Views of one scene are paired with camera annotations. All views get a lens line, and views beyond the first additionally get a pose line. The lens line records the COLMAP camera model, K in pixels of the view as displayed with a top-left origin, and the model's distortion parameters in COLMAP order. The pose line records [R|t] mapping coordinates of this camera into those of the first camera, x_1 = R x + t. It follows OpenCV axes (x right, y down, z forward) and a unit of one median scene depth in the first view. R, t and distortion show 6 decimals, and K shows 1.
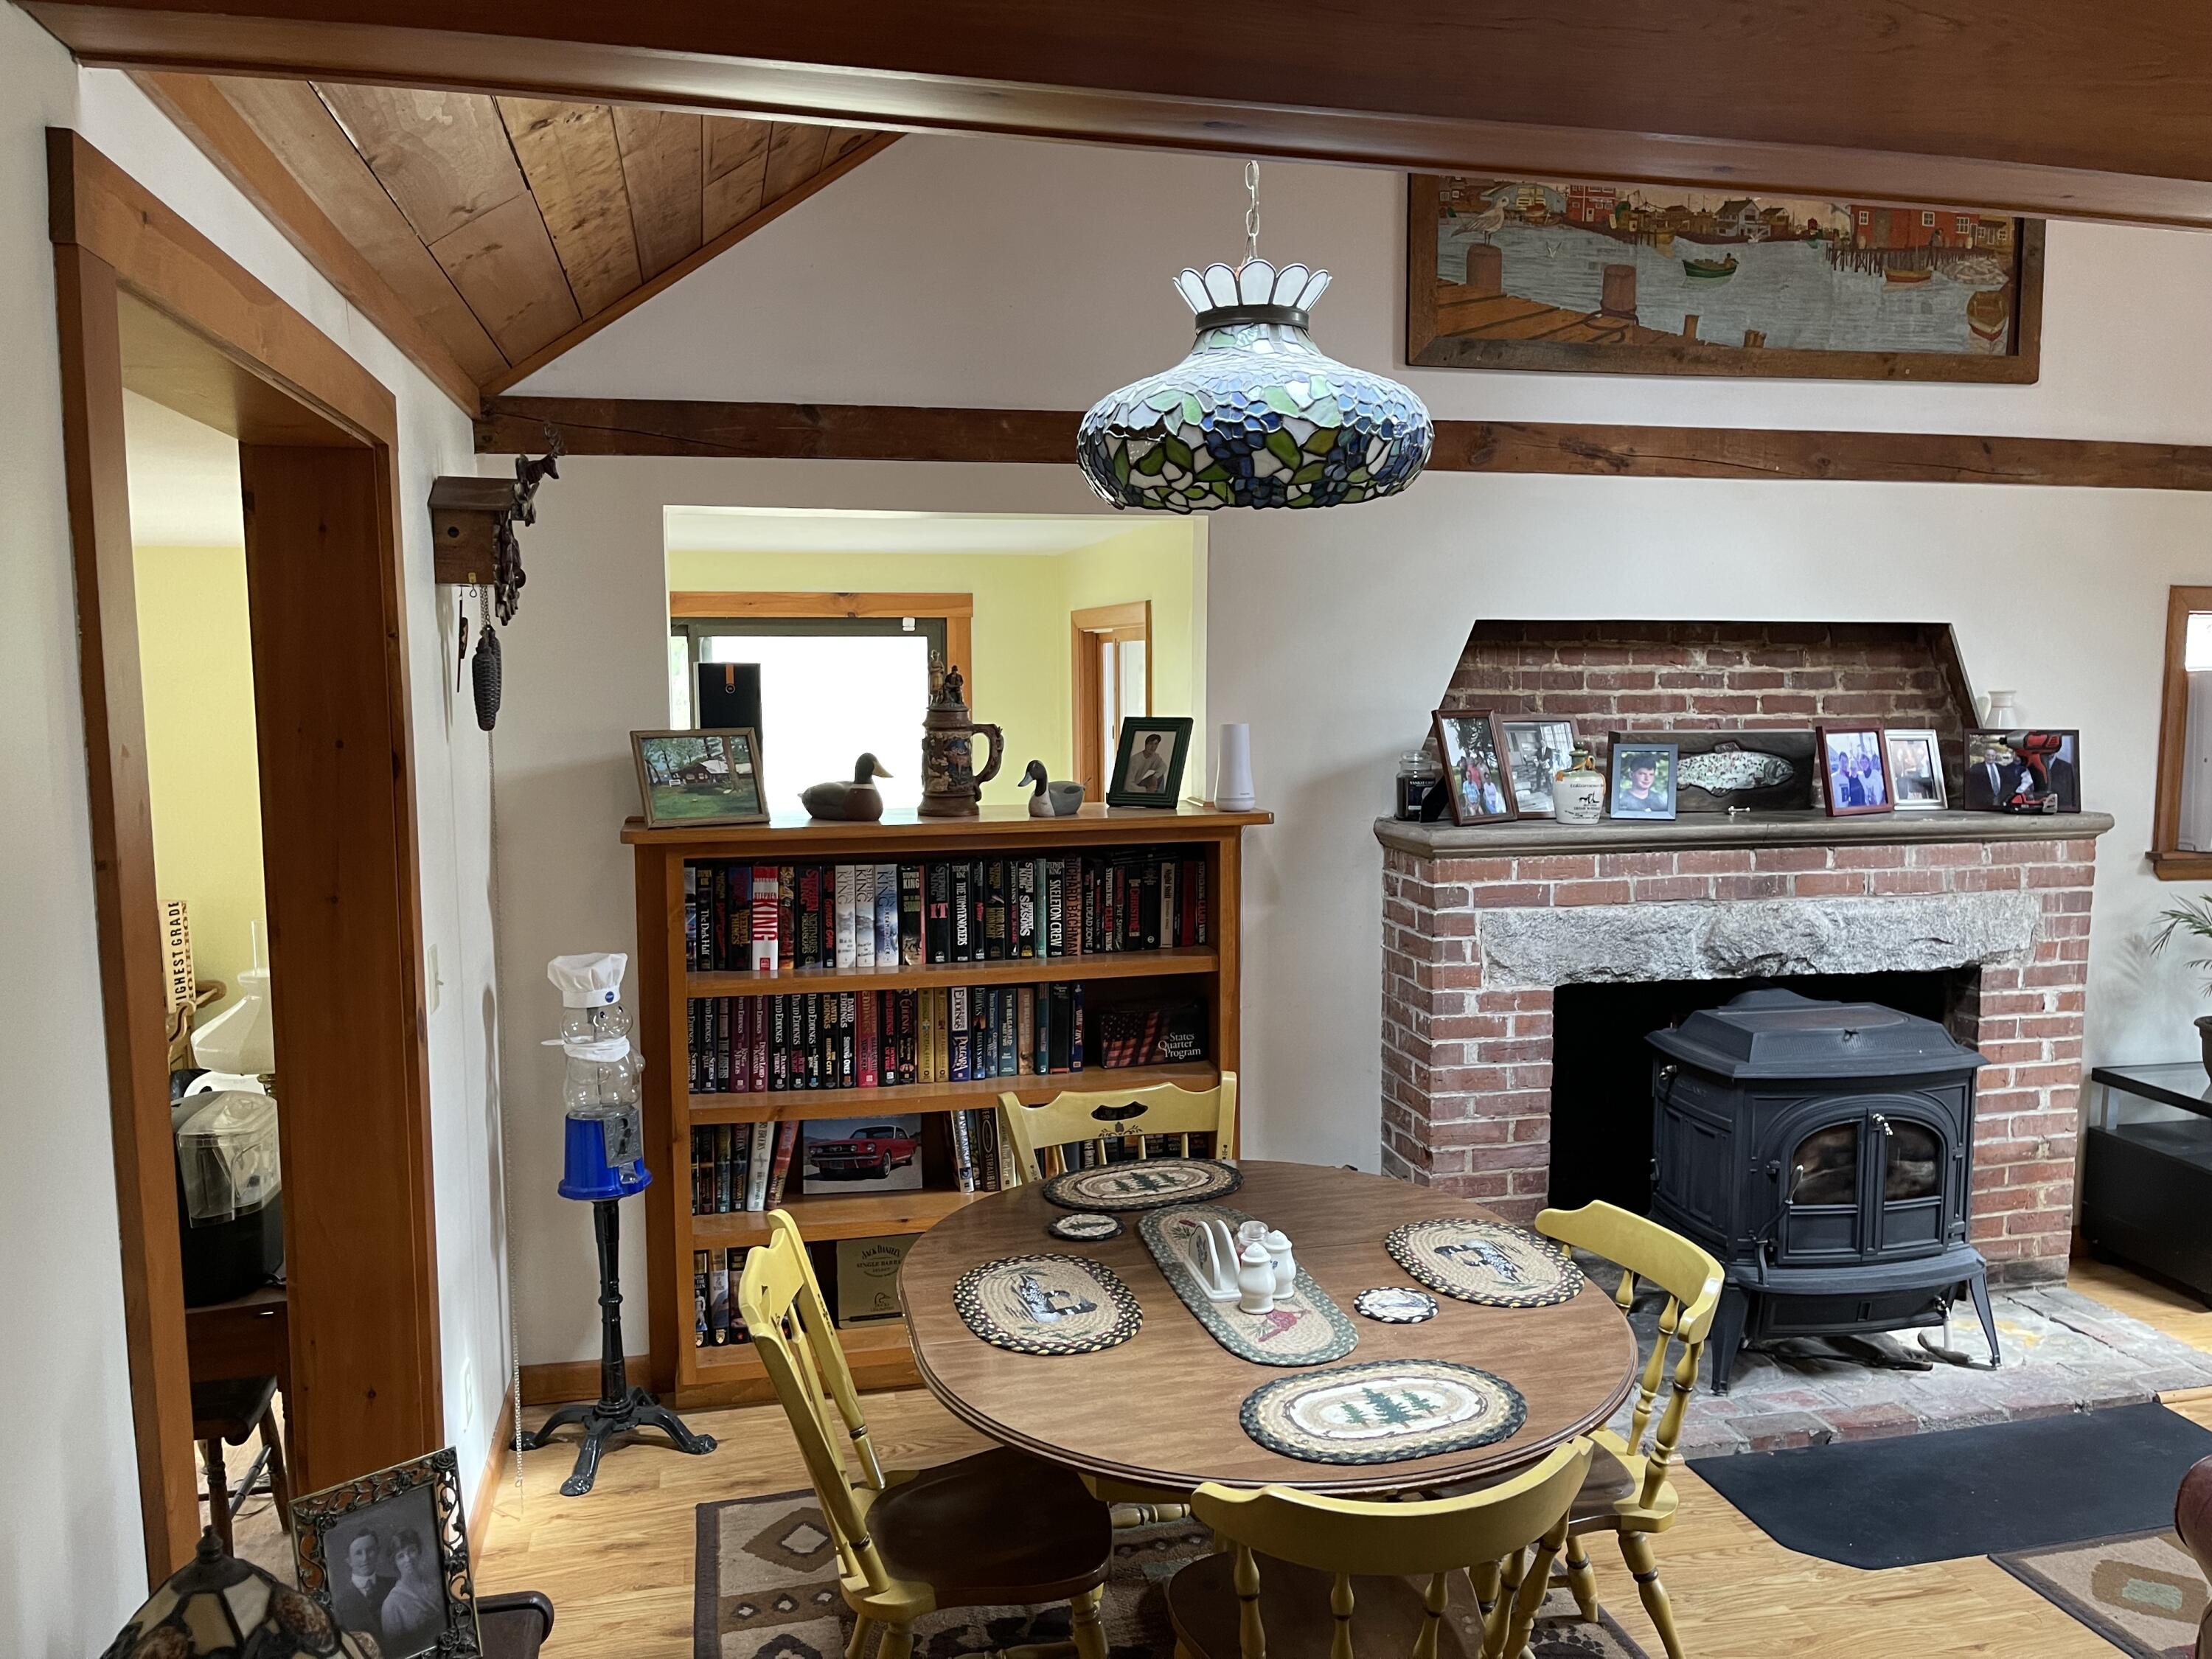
lens RADIAL K [[1658.4, 0, 1113.4], [0, 1658.4, 833.9], [0, 0, 1]] dist [0.073602, -0.096932]
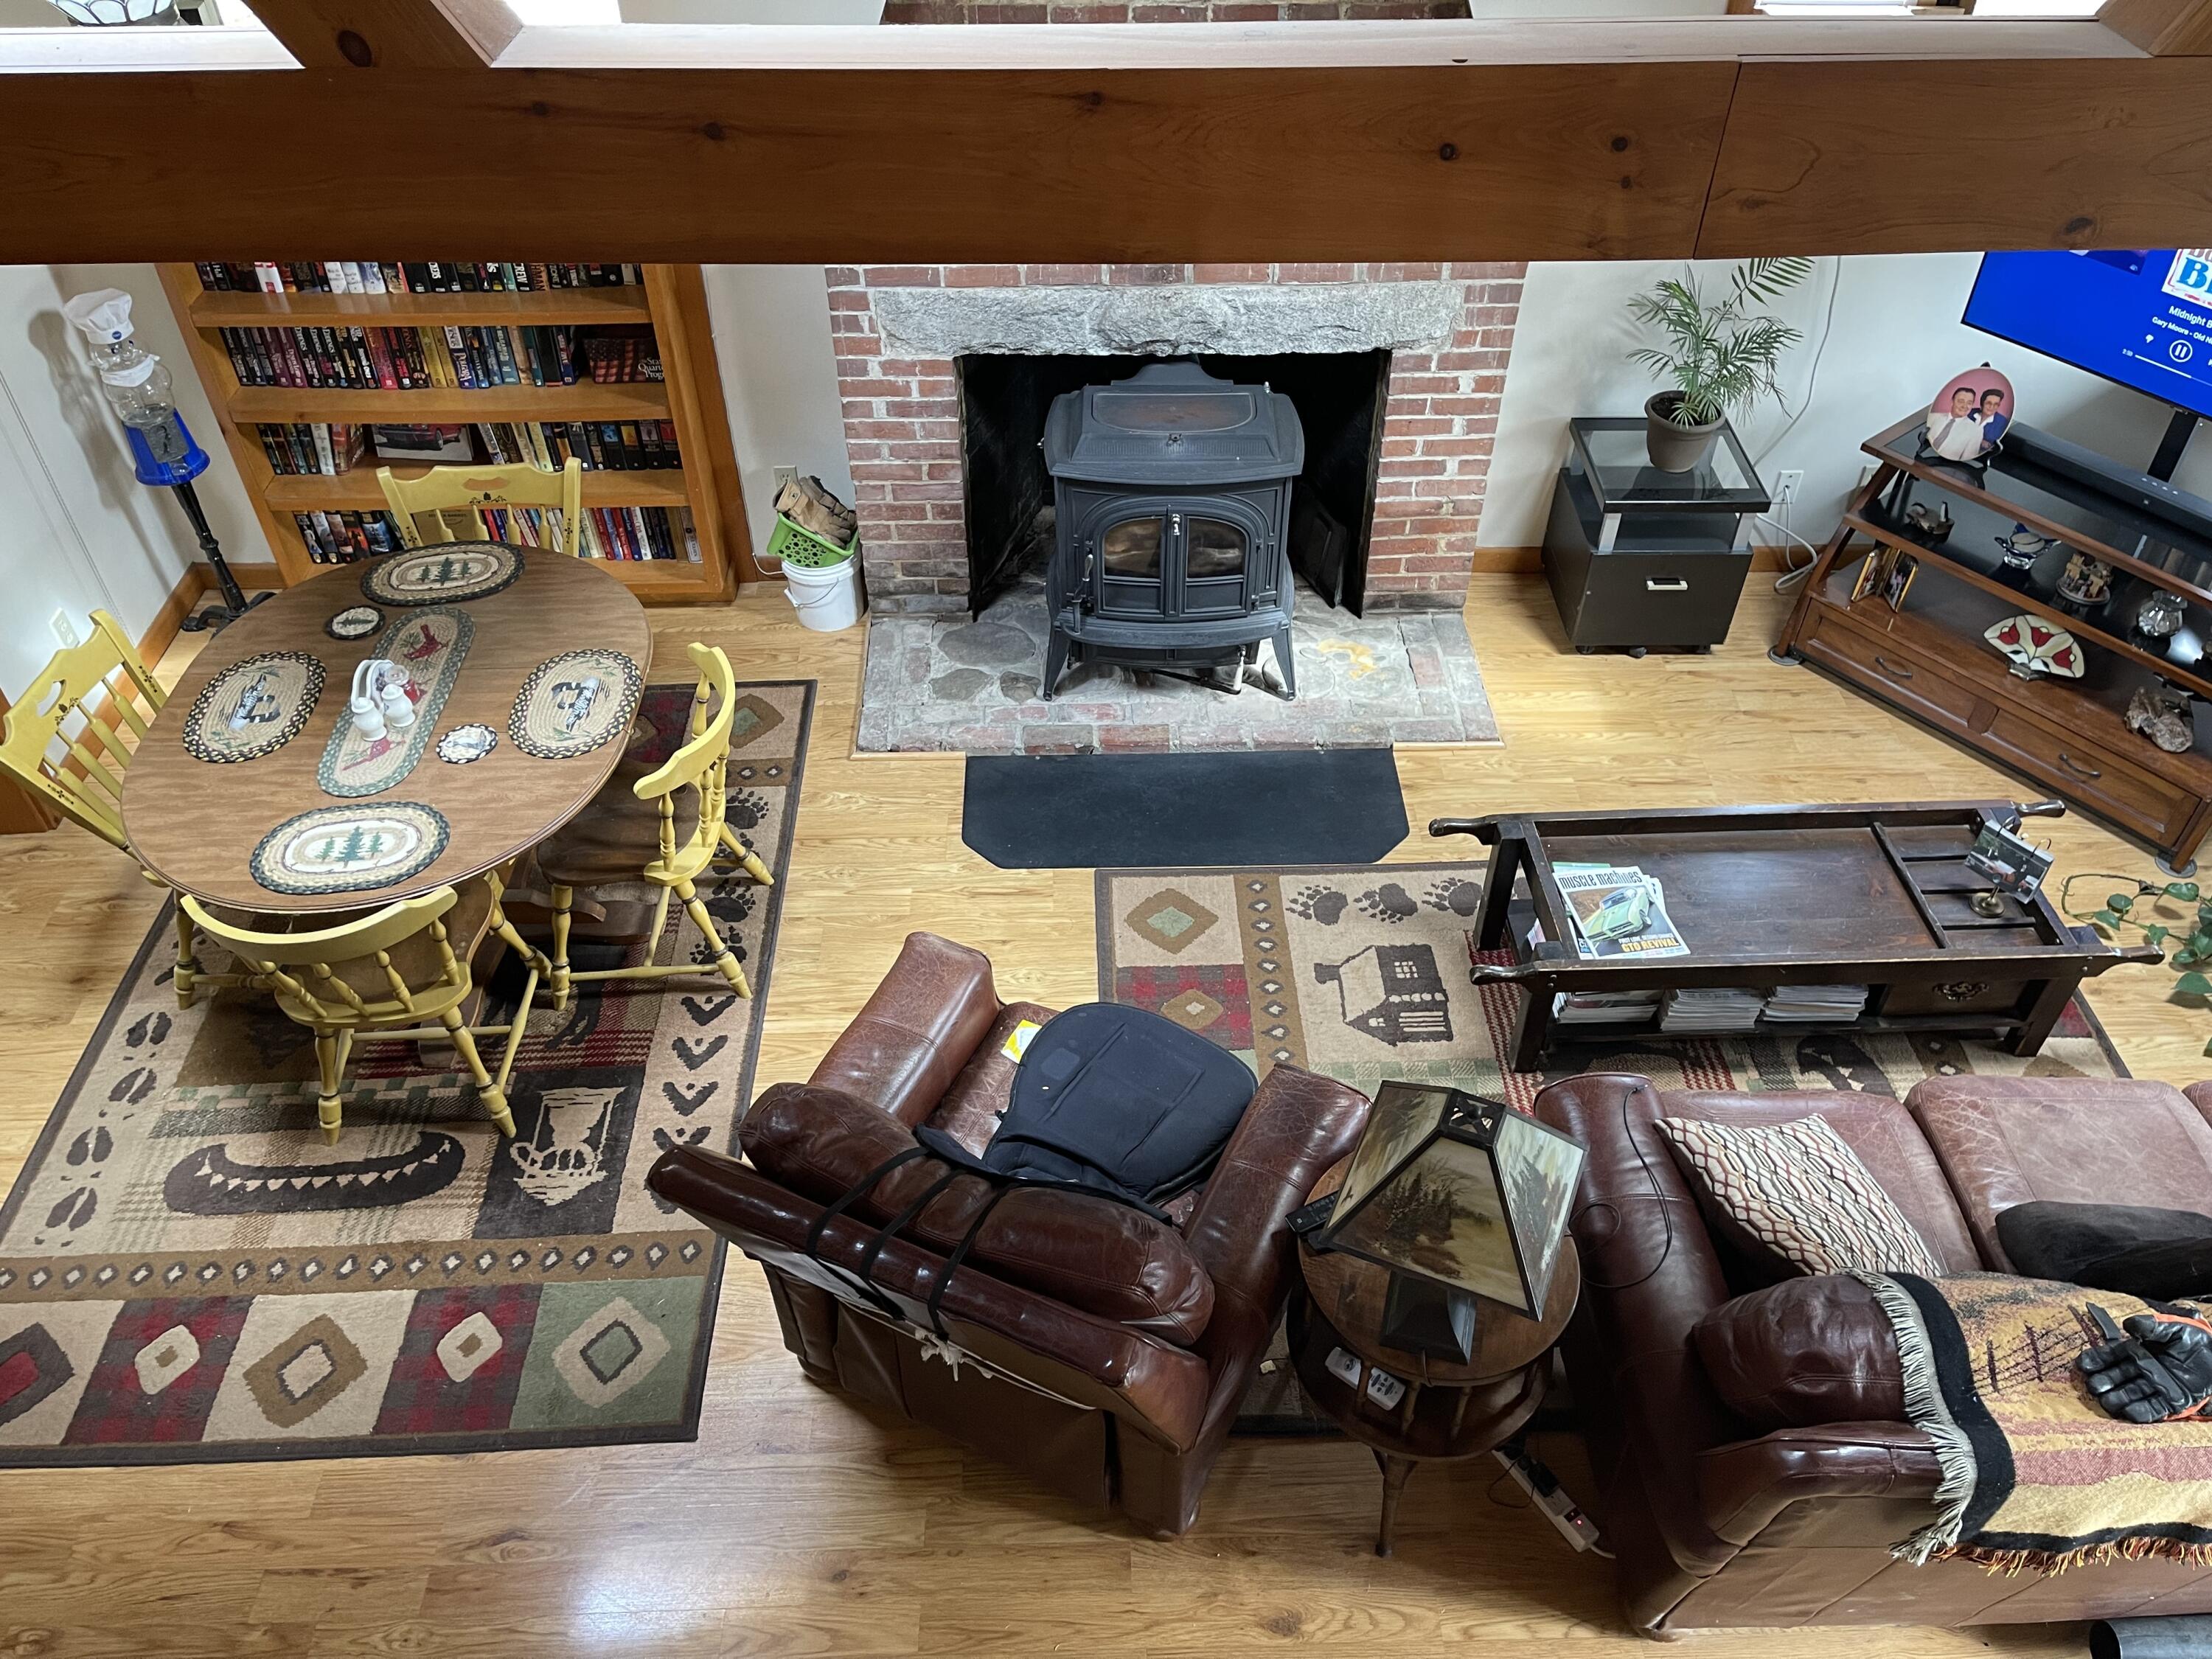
lens RADIAL K [[1658.4, 0, 1110.7], [0, 1658.4, 836.2], [0, 0, 1]] dist [0.073602, -0.096932]
pose [[0.978692, 0.140310, -0.149915, 0.568367], [-0.020085, 0.792027, 0.610156, -0.330864], [0.204348, -0.594144, 0.777969, -0.035424]]
